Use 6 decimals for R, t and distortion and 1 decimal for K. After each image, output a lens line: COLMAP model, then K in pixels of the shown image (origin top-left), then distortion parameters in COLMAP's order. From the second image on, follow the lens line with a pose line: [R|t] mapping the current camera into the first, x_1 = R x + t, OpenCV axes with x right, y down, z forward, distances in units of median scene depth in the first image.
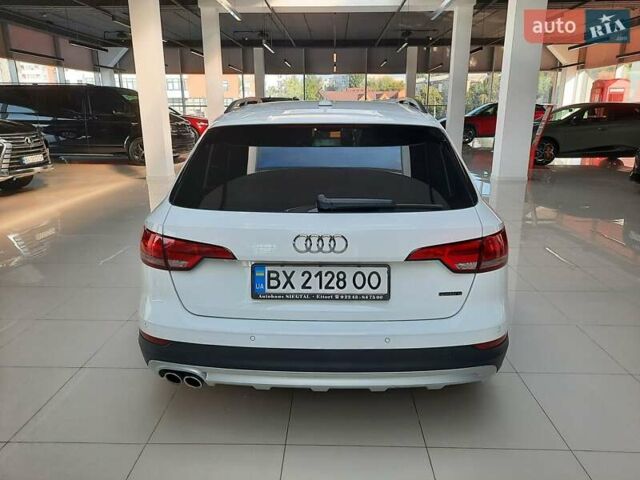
lens RADIAL K [[466.8, 0, 320.0], [0, 466.8, 240.0], [0, 0, 1]] dist [0.012352, 0.000160]
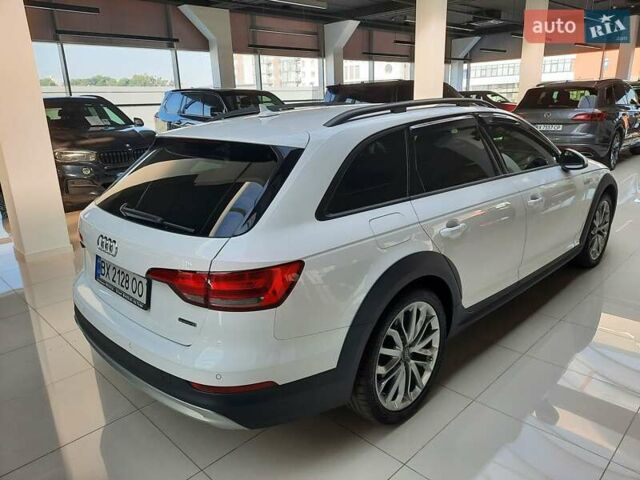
lens RADIAL K [[466.8, 0, 320.0], [0, 466.8, 240.0], [0, 0, 1]] dist [0.012352, 0.000160]
pose [[0.726230, 0.164048, -0.667591, 0.153659], [-0.145374, 0.985796, 0.084098, -0.023739], [0.671905, 0.035976, 0.739763, 0.067631]]
